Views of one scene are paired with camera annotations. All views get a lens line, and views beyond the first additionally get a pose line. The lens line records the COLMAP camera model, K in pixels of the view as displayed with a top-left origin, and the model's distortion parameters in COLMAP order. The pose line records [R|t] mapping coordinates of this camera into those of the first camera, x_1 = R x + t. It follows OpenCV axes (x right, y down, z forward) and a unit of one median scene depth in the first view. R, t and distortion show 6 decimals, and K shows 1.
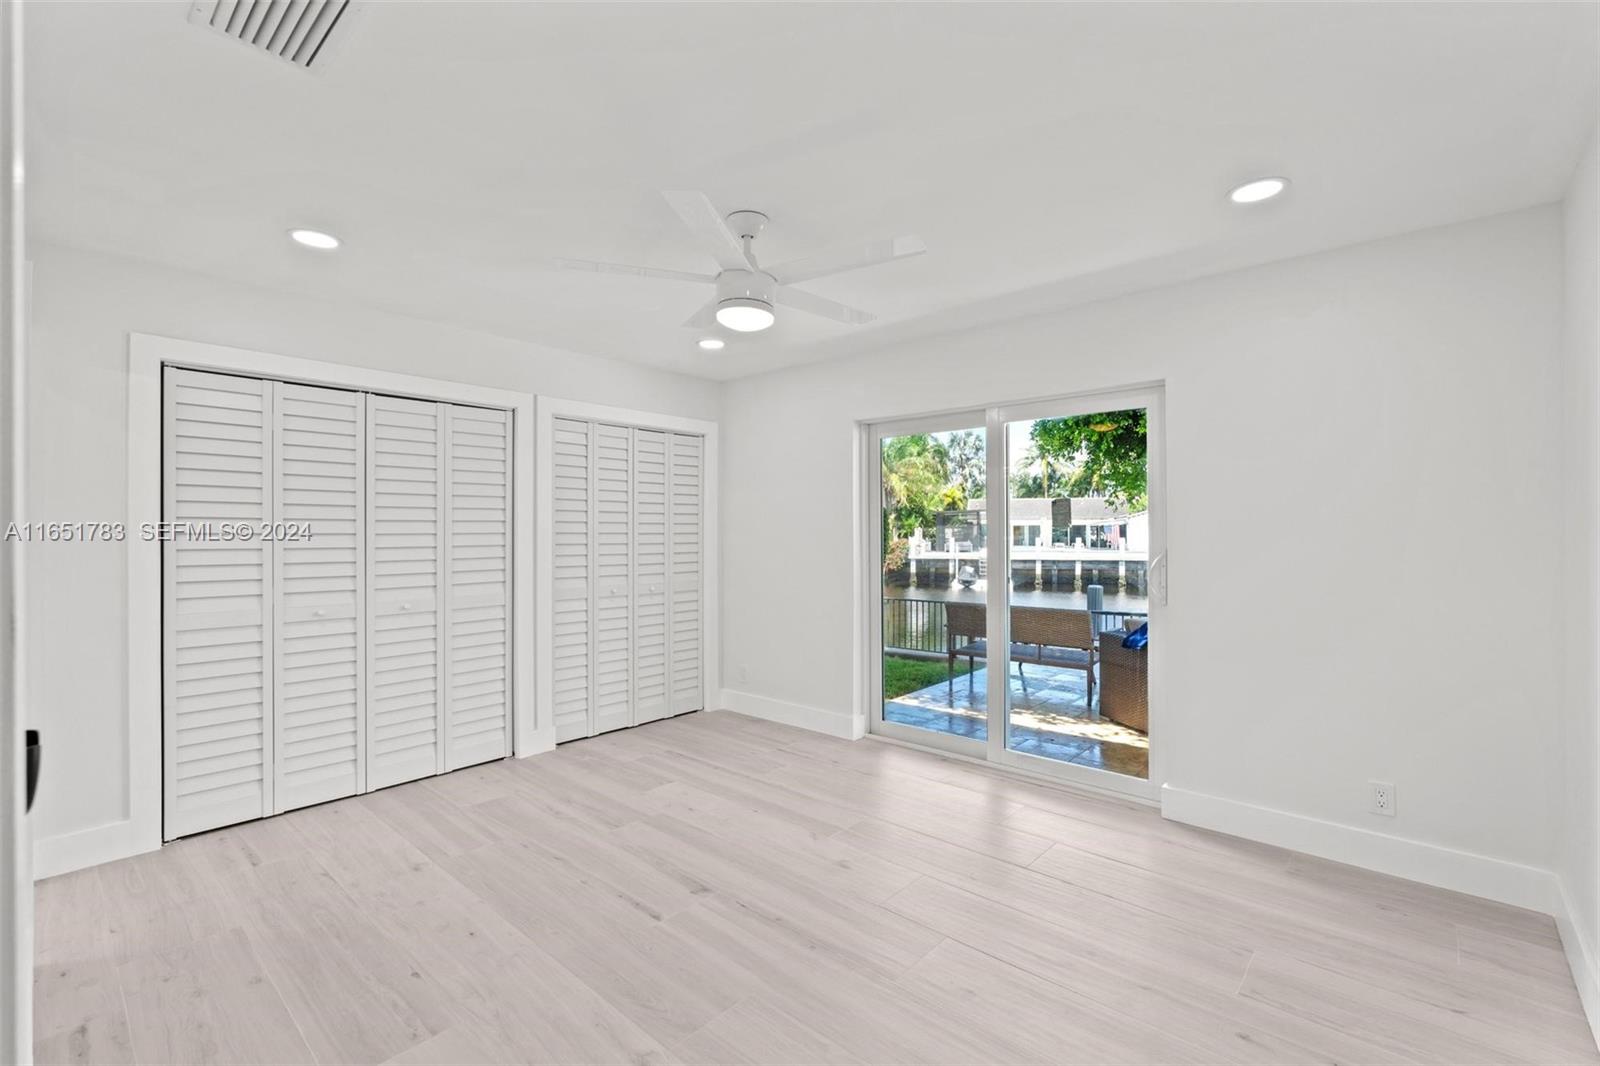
lens RADIAL K [[700.0, 0, 800.0], [0, 700.0, 533.0], [0, 0, 1]] dist [-0.002163, -0.000278]
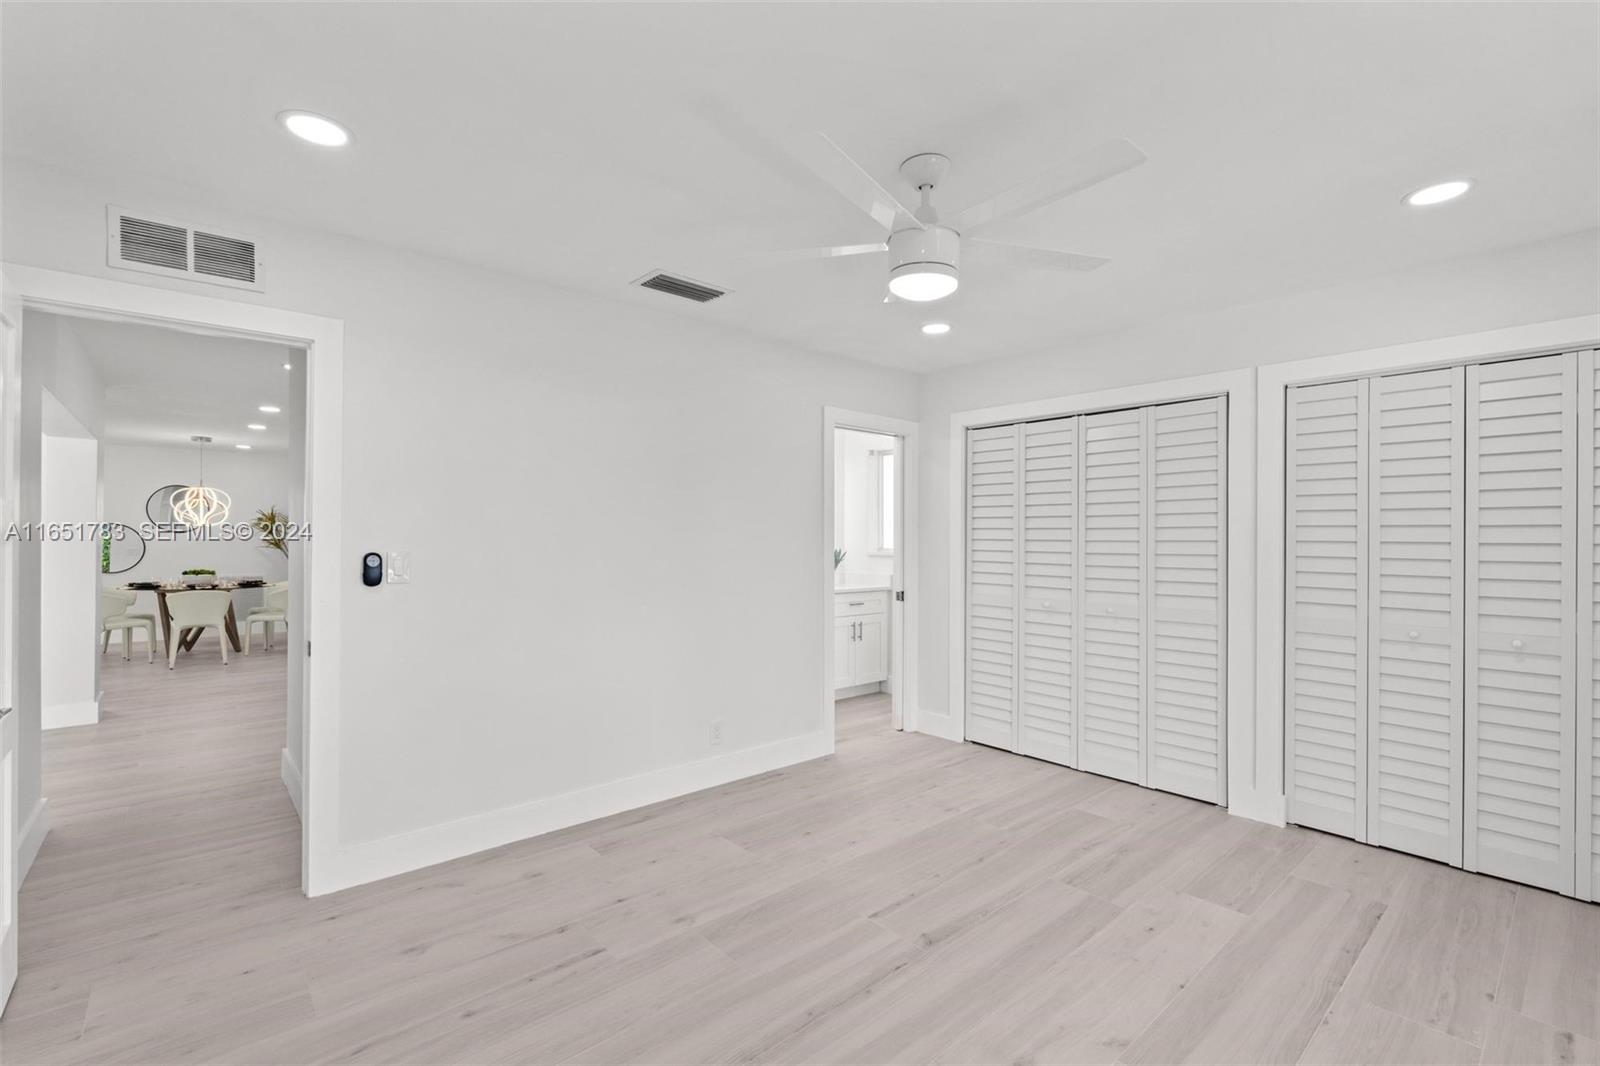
lens RADIAL K [[700.0, 0, 800.0], [0, 700.0, 533.0], [0, 0, 1]] dist [-0.002163, -0.000278]
pose [[-0.112658, -0.006425, -0.993613, 0.545979], [-0.010006, 0.999936, -0.005331, 0.000413], [0.993583, 0.009342, -0.112715, 0.668221]]
